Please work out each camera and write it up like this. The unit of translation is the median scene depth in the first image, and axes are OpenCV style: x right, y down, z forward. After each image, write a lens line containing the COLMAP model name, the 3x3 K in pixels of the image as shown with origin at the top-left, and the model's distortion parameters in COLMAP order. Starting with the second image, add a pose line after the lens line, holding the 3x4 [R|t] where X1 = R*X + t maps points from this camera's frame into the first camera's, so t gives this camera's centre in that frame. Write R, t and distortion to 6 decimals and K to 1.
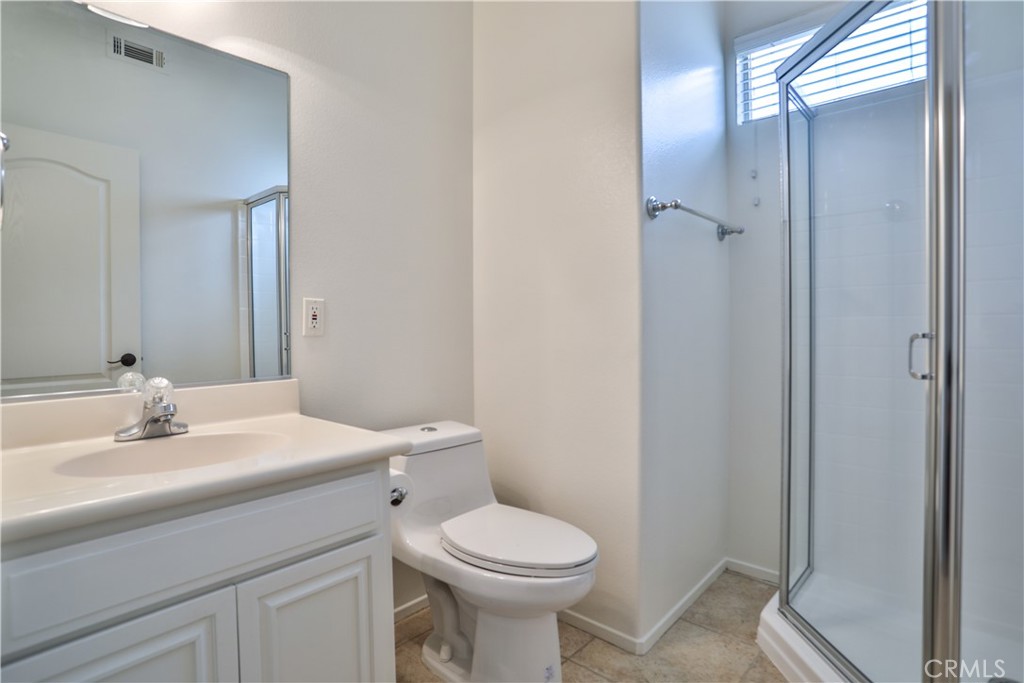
lens RADIAL K [[535.9, 0, 510.6], [0, 535.9, 333.3], [0, 0, 1]] dist [-0.062477, 0.030671]
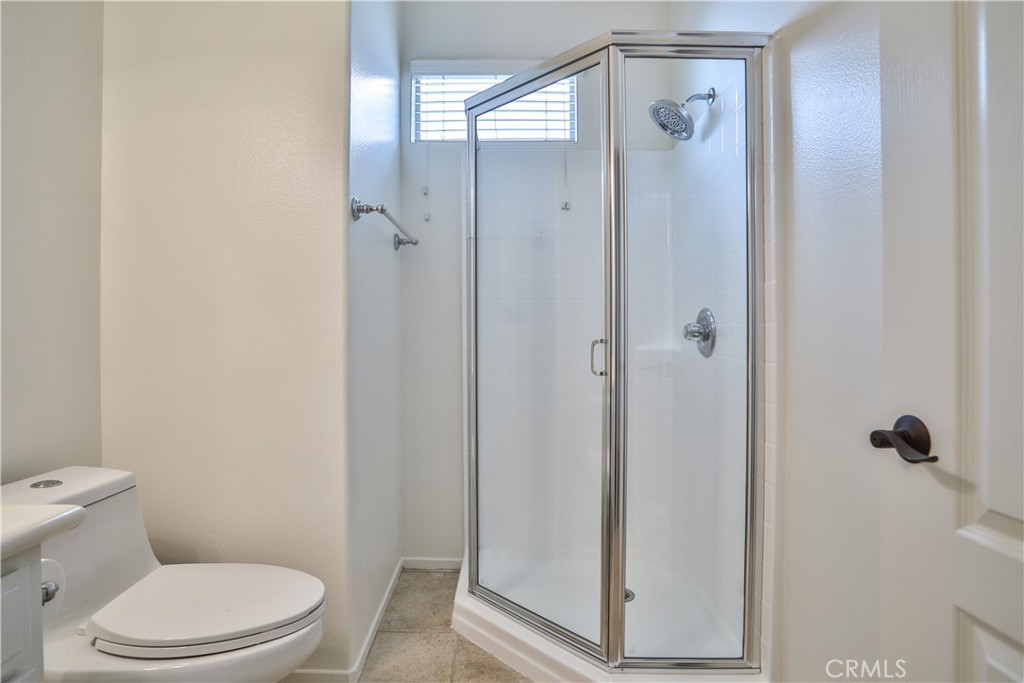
lens RADIAL K [[527.4, 0, 511.9], [0, 527.4, 333.0], [0, 0, 1]] dist [-0.078353, 0.027984]
pose [[0.742899, -0.000301, 0.669404, -0.148061], [0.008975, 0.999914, -0.009510, -0.003052], [-0.669344, 0.013073, 0.742838, 0.127349]]
